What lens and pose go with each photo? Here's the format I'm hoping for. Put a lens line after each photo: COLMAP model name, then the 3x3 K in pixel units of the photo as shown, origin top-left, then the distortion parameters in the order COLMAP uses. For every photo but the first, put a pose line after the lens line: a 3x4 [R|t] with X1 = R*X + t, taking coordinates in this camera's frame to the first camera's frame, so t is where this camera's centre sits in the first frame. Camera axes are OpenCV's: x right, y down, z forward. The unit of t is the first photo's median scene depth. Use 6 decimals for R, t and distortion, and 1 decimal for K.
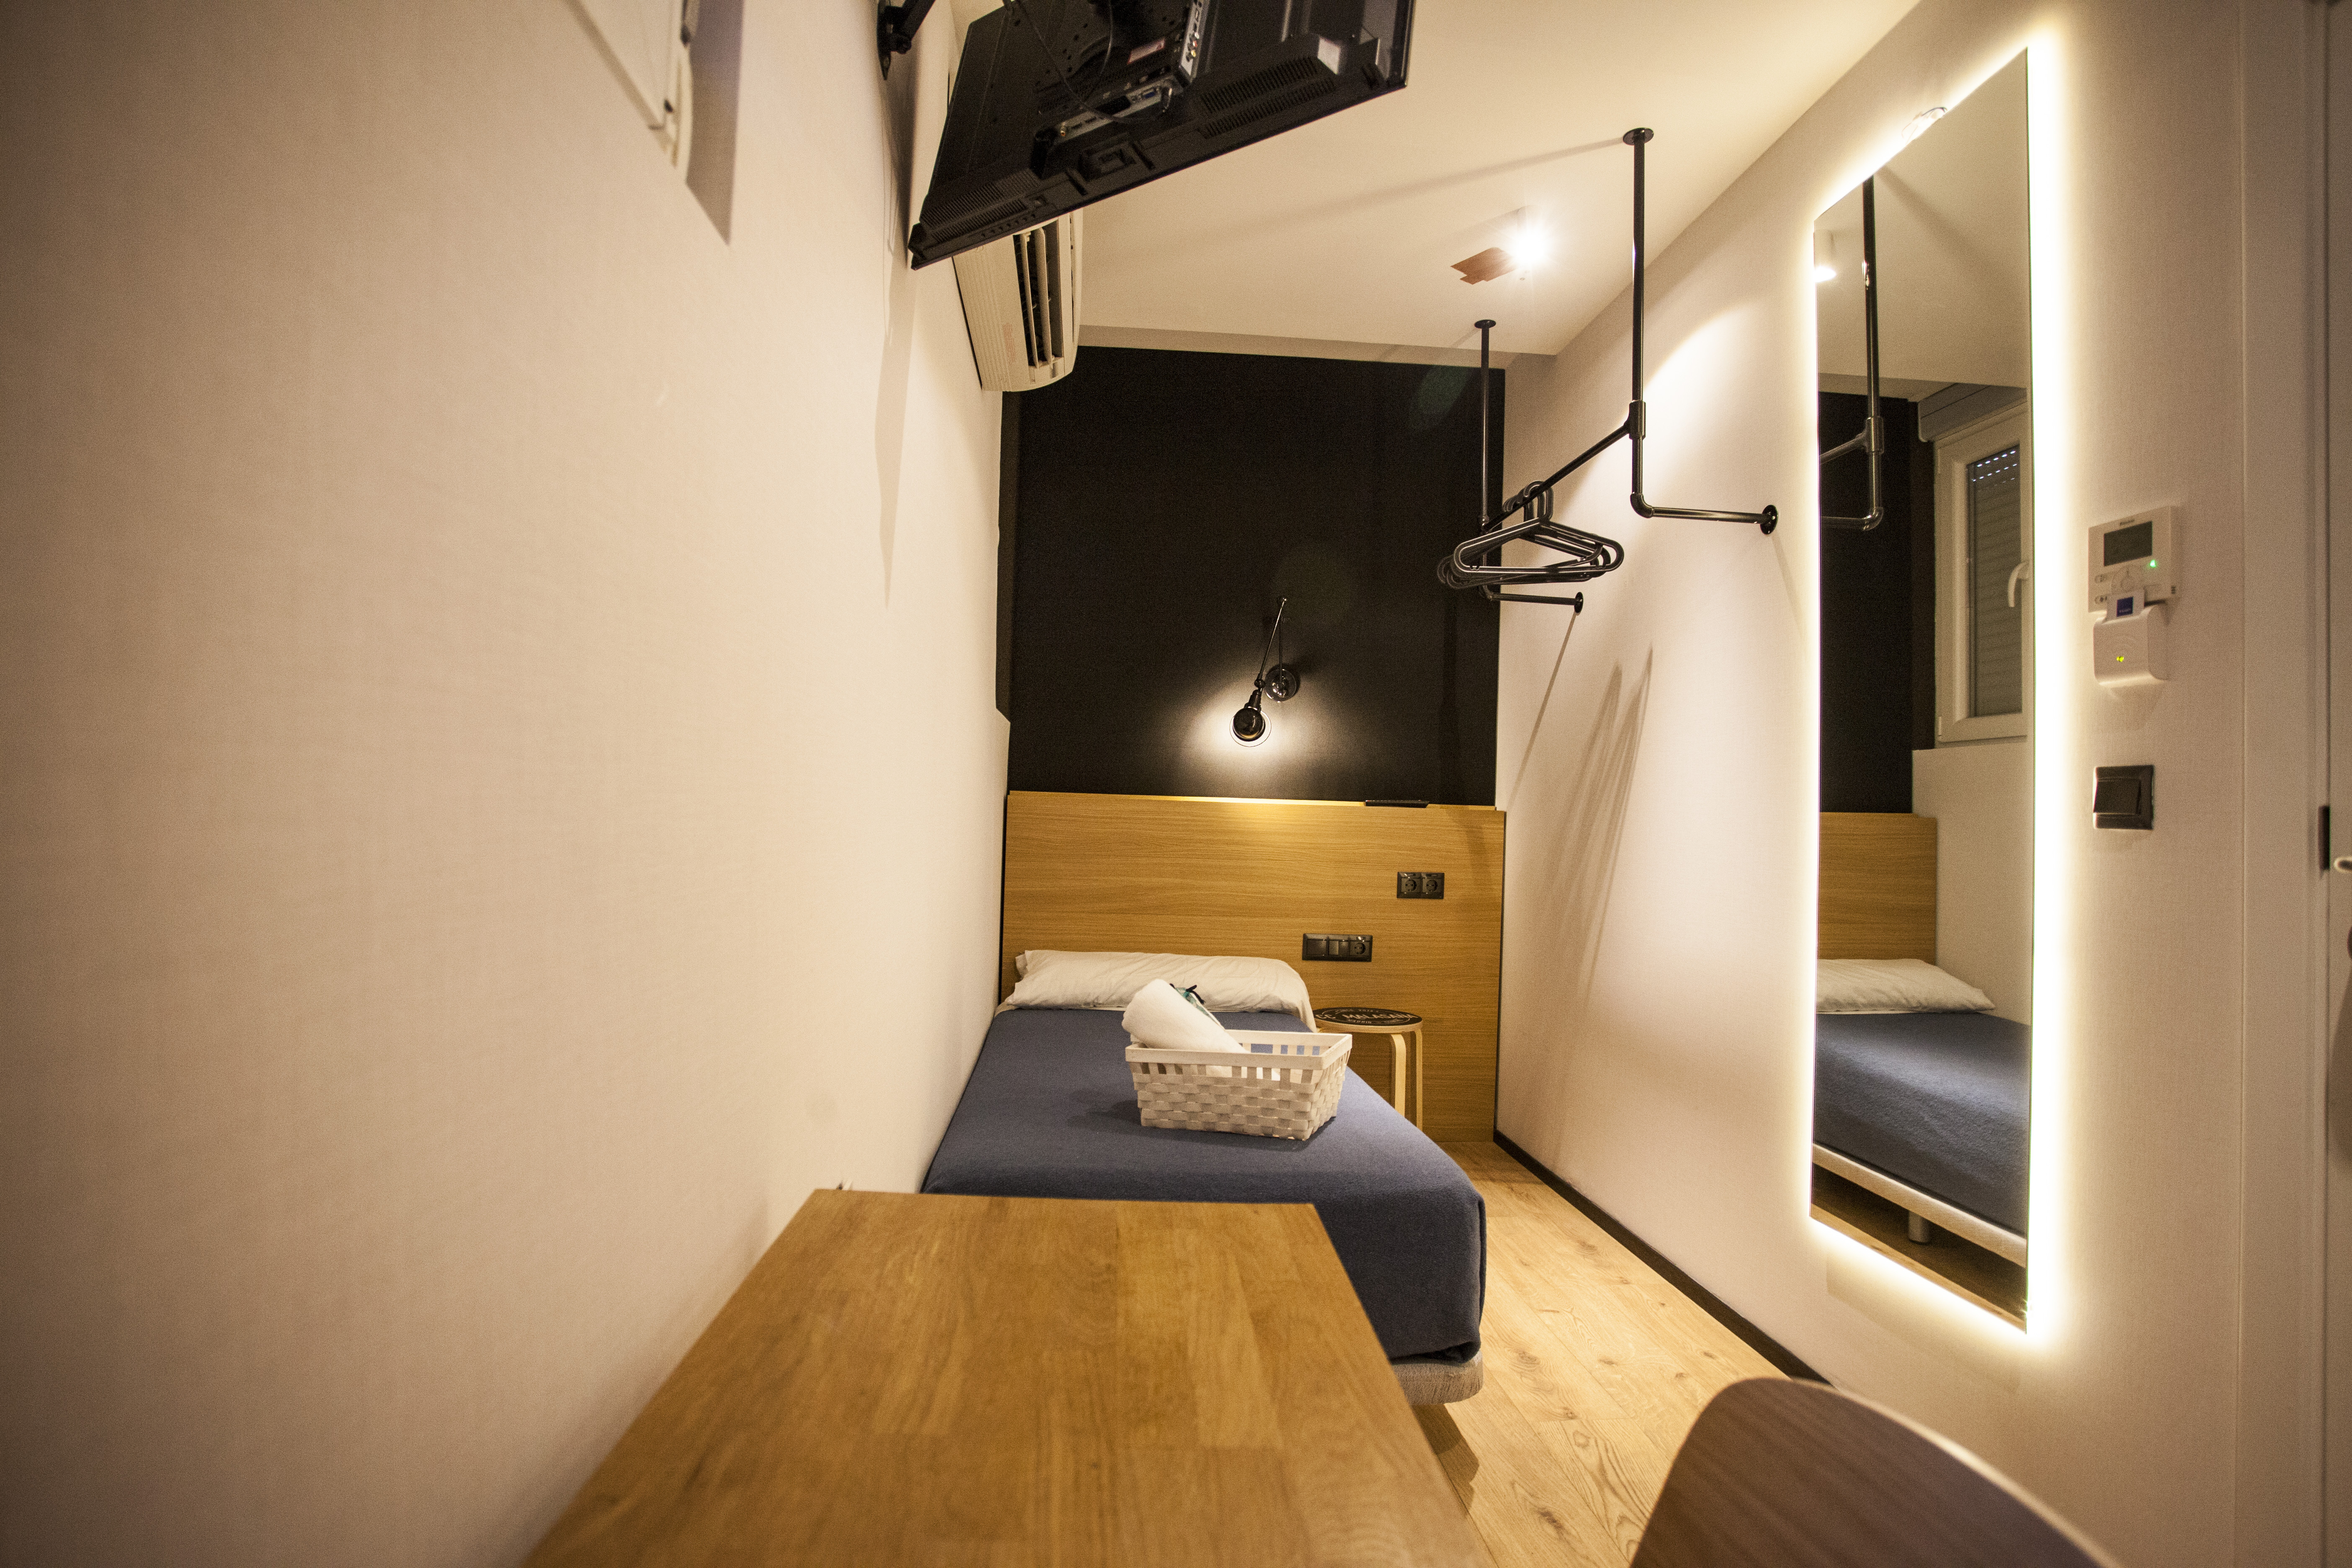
lens RADIAL K [[1132.0, 0, 1176.0], [0, 1132.0, 784.0], [0, 0, 1]] dist [-0.055801, 0.000837]
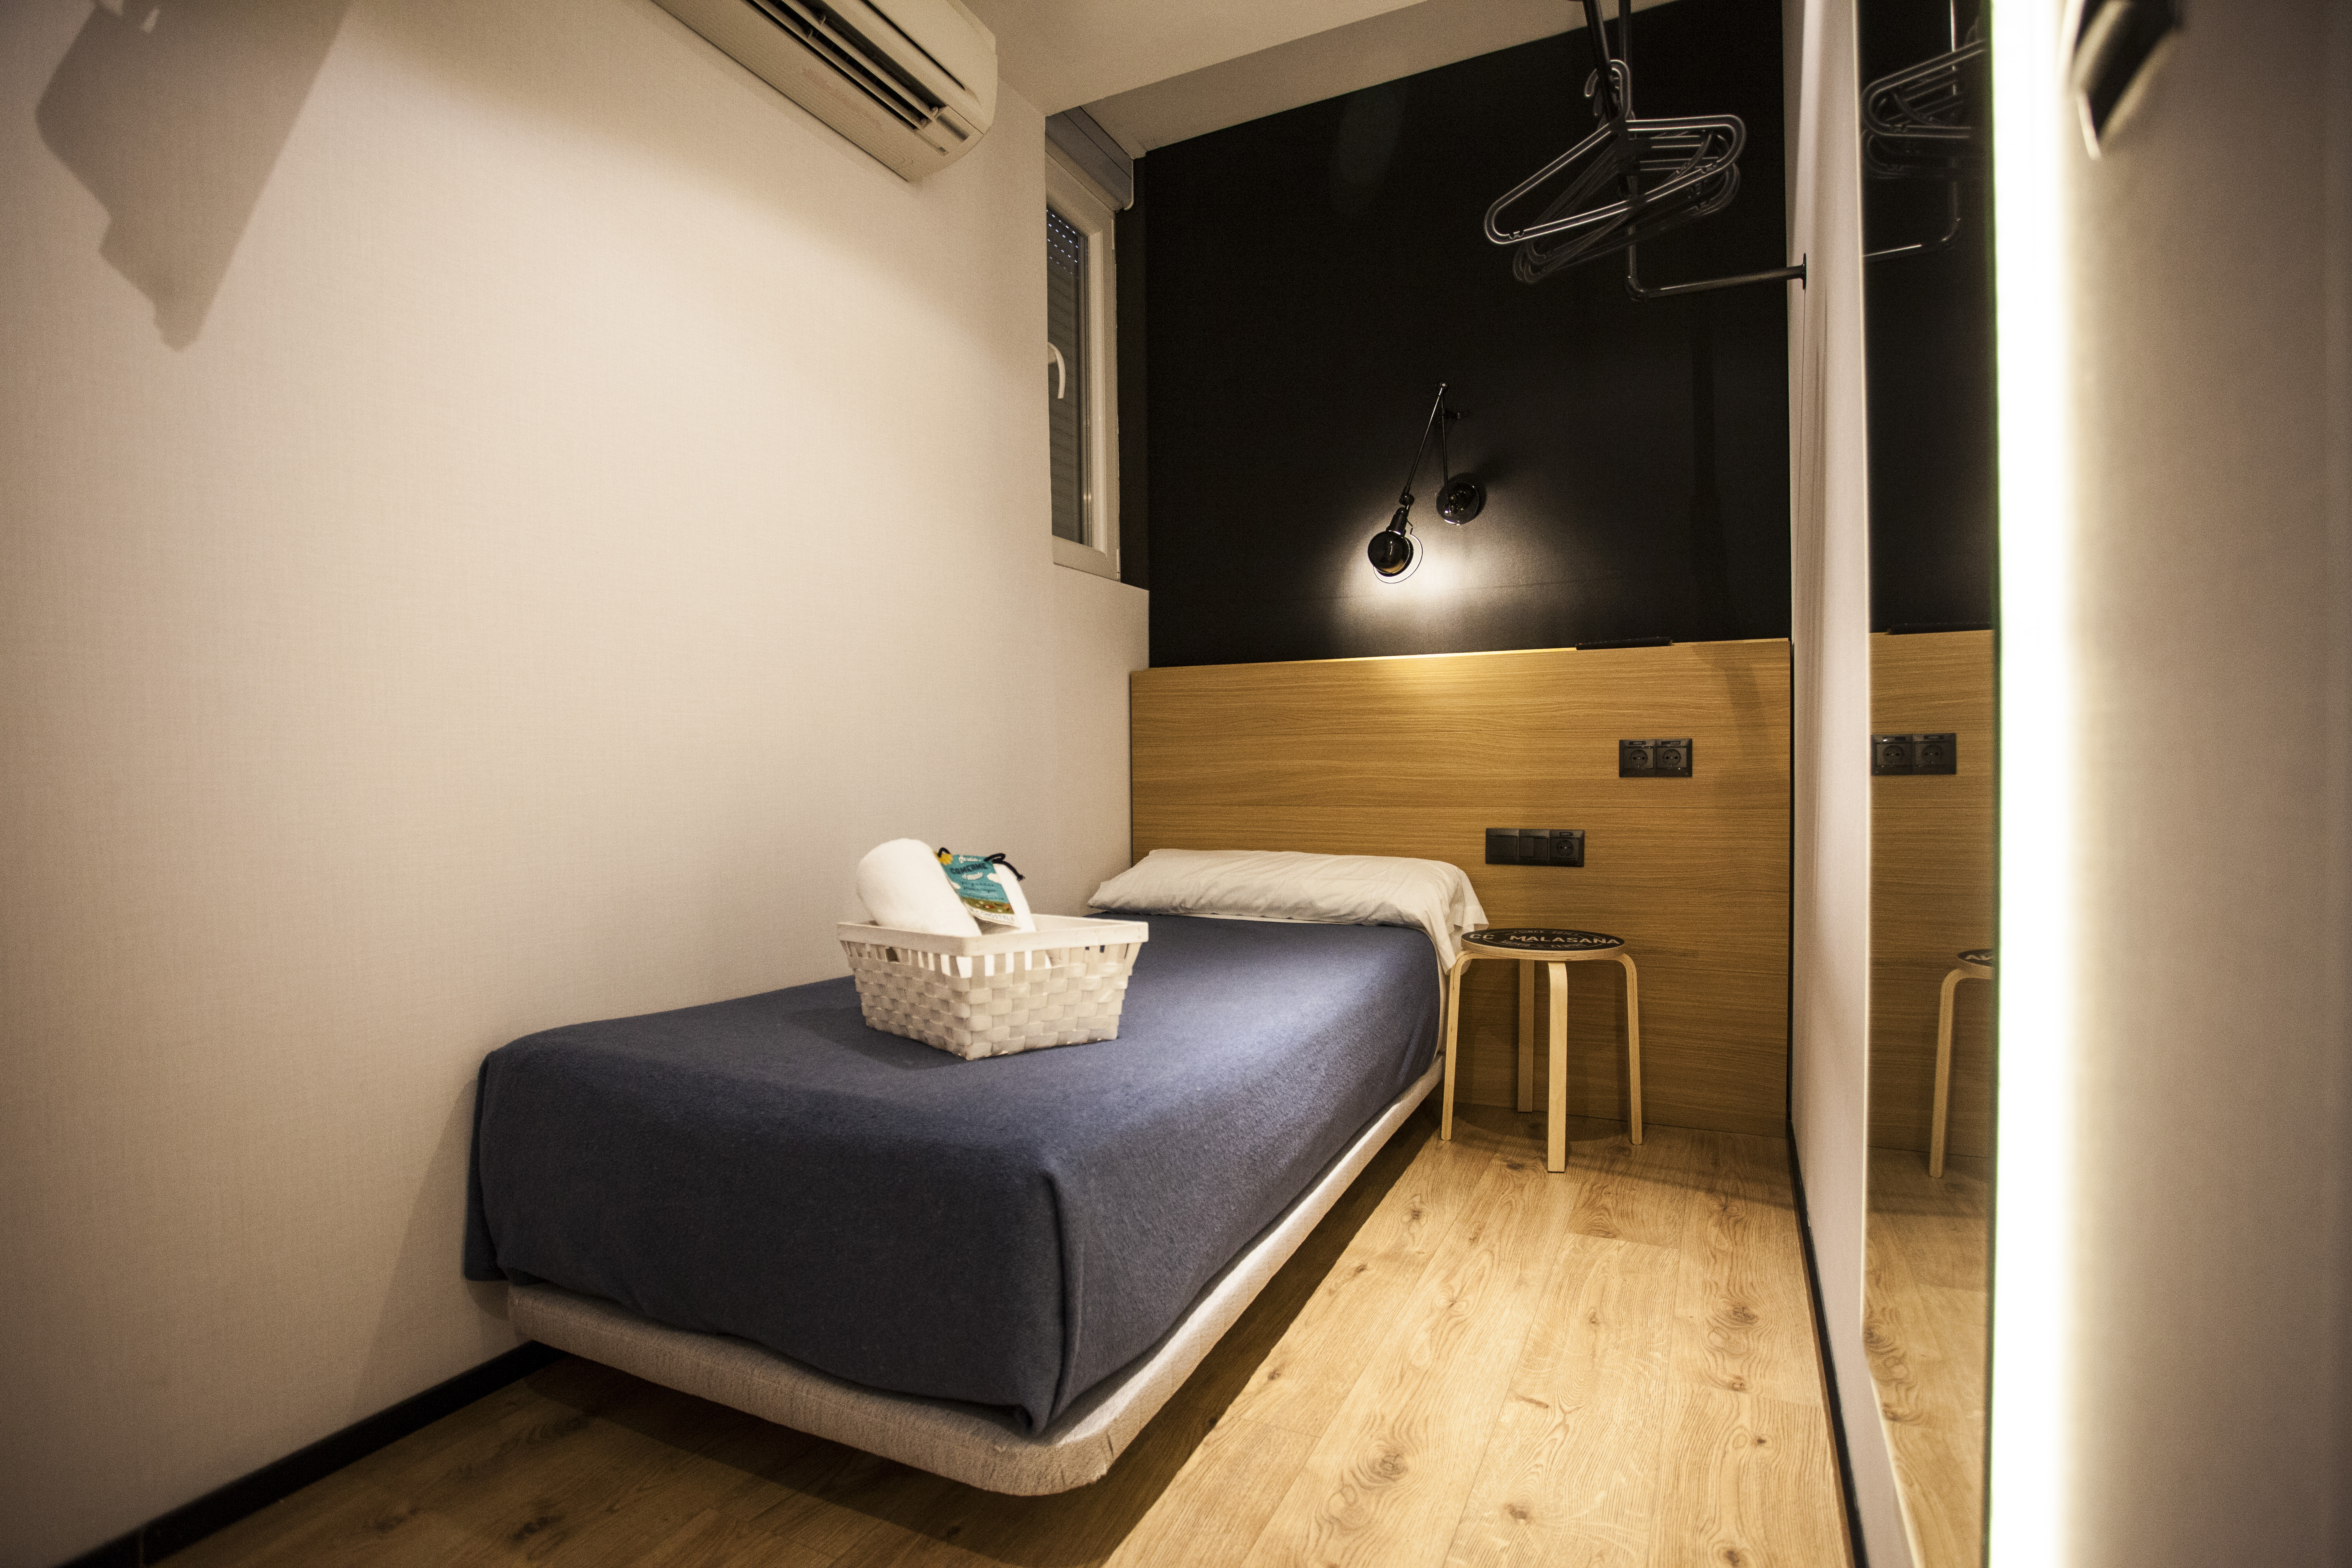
lens RADIAL K [[1132.0, 0, 1176.0], [0, 1132.0, 784.0], [0, 0, 1]] dist [-0.055801, 0.000837]
pose [[0.860092, -0.028934, -0.509317, 0.492137], [0.048597, 0.998497, 0.025342, 0.116150], [0.507818, -0.046548, 0.860206, 0.405954]]
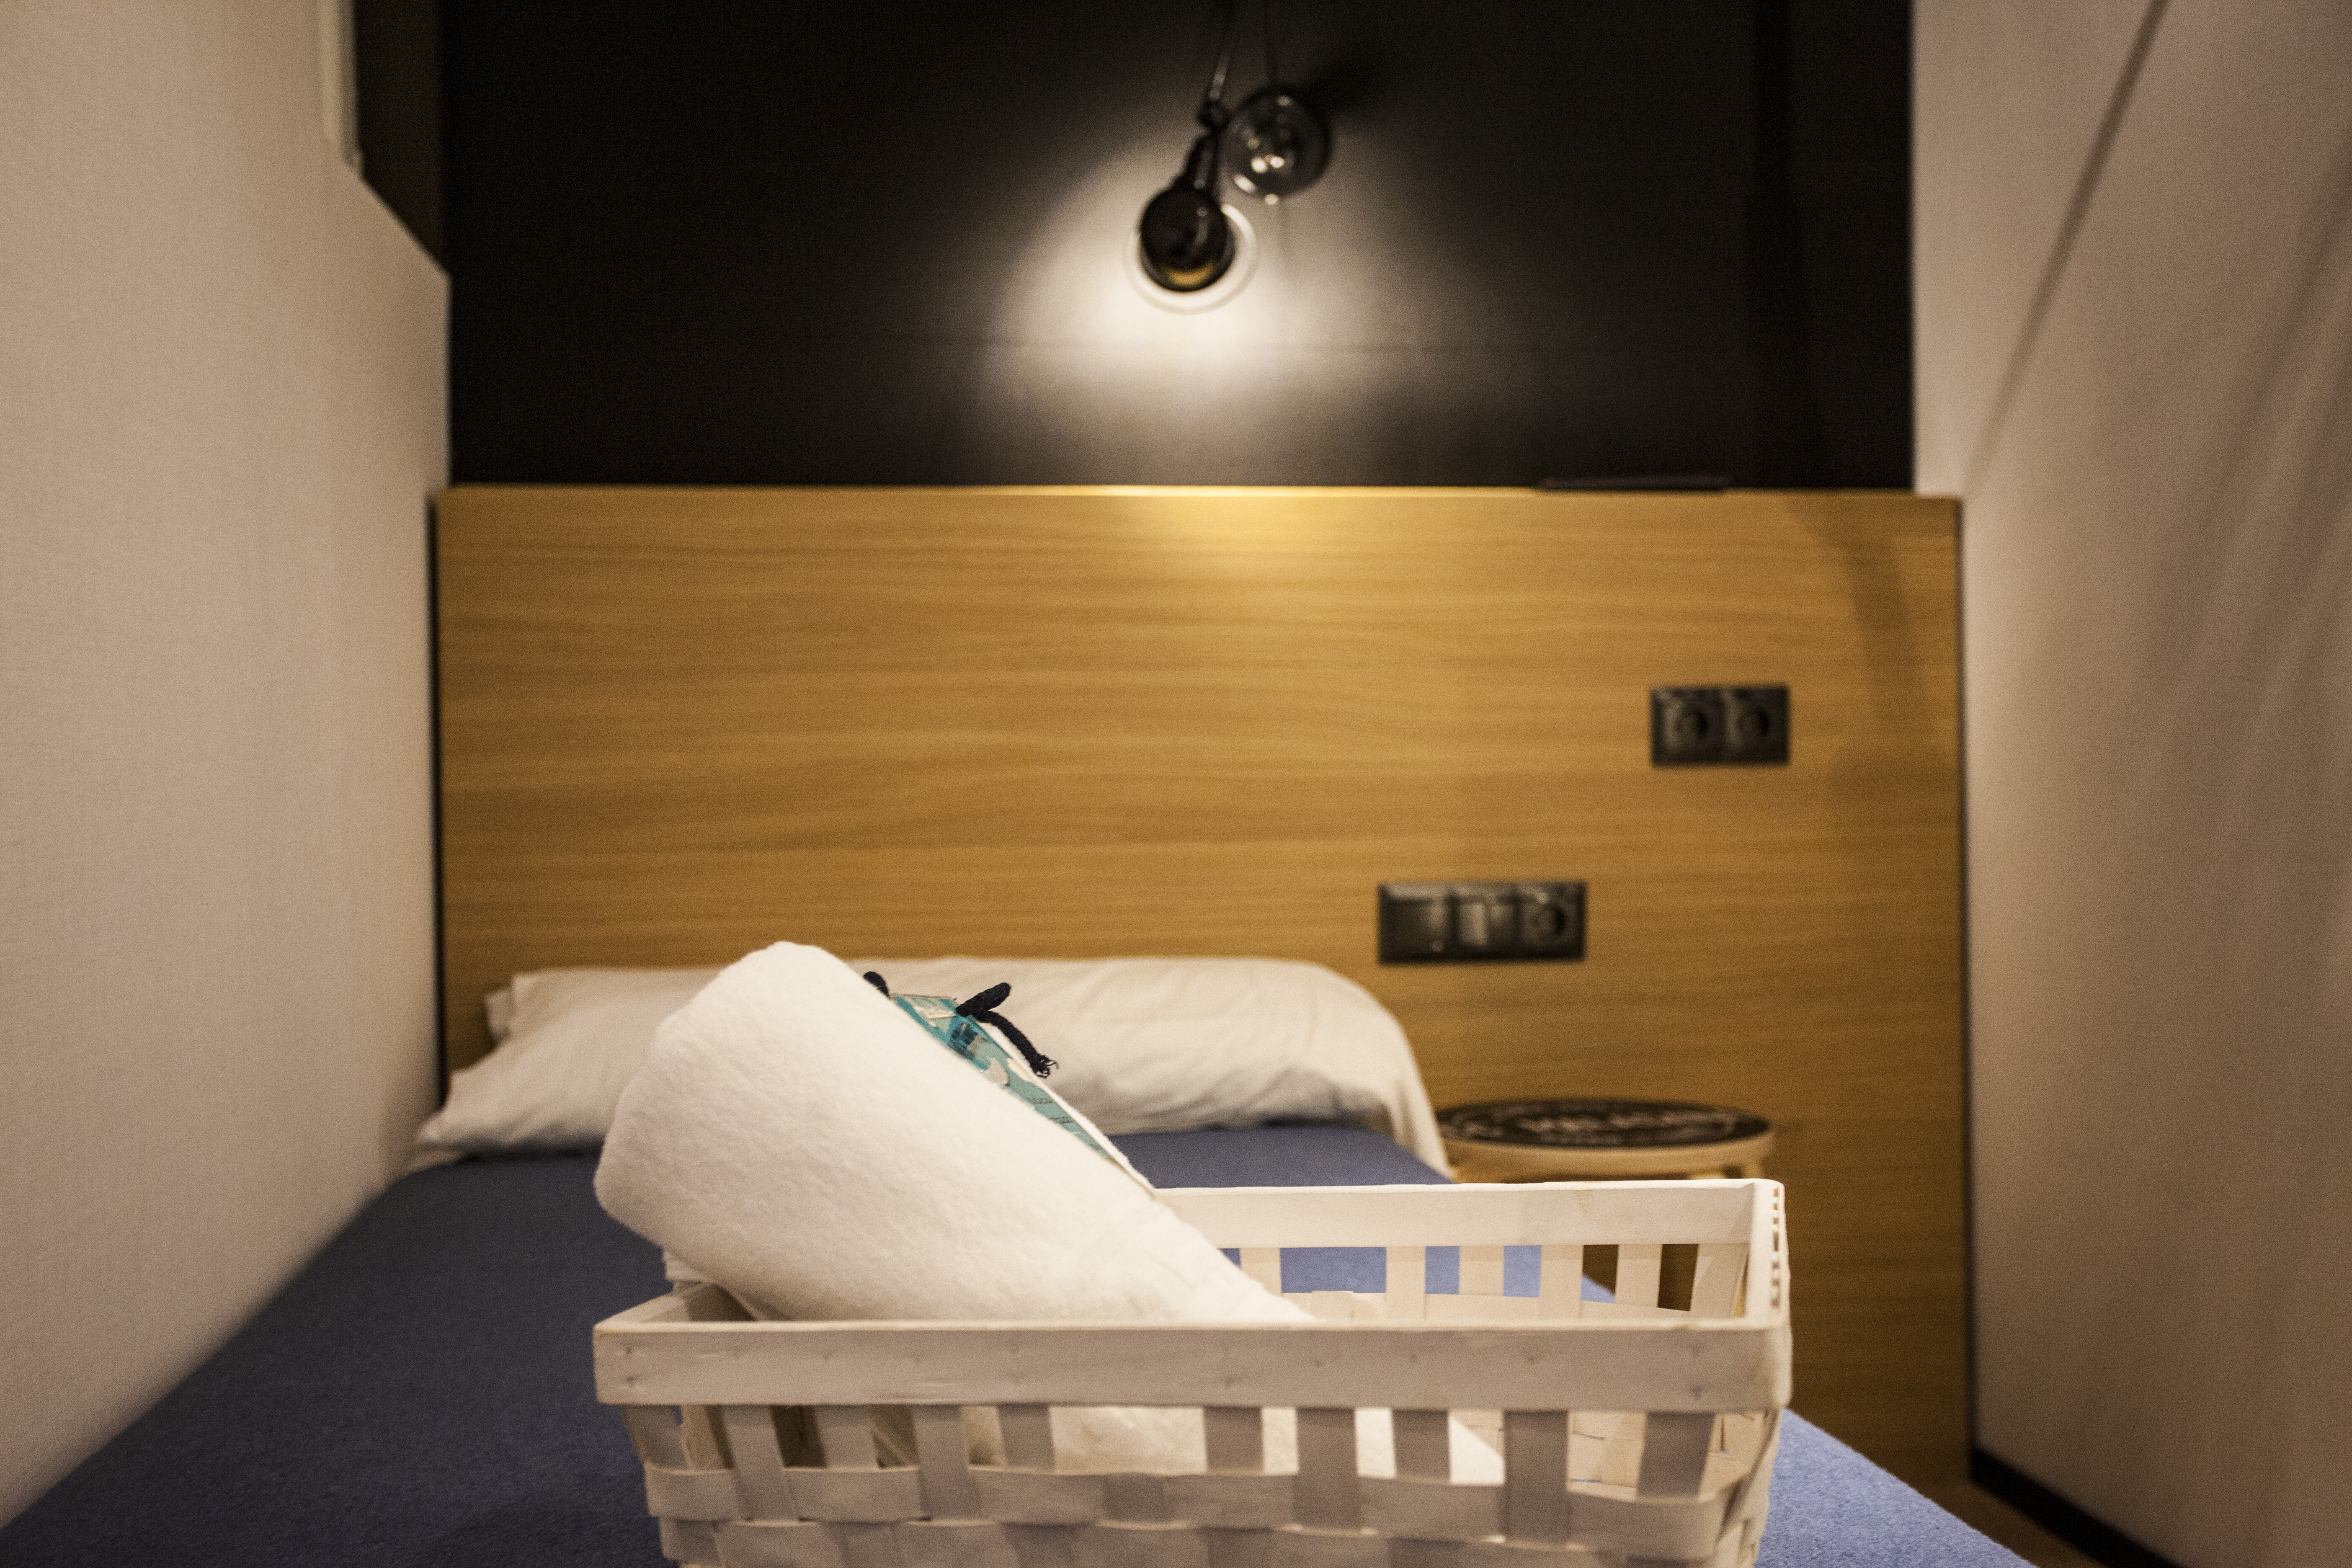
lens RADIAL K [[2154.9, 0, 1176.0], [0, 2154.9, 784.0], [0, 0, 1]] dist [-0.002646, -0.000320]
pose [[0.997119, -0.044352, 0.061536, 0.025581], [0.042578, 0.998647, 0.029841, 0.127336], [-0.062776, -0.027135, 0.997659, 0.587877]]
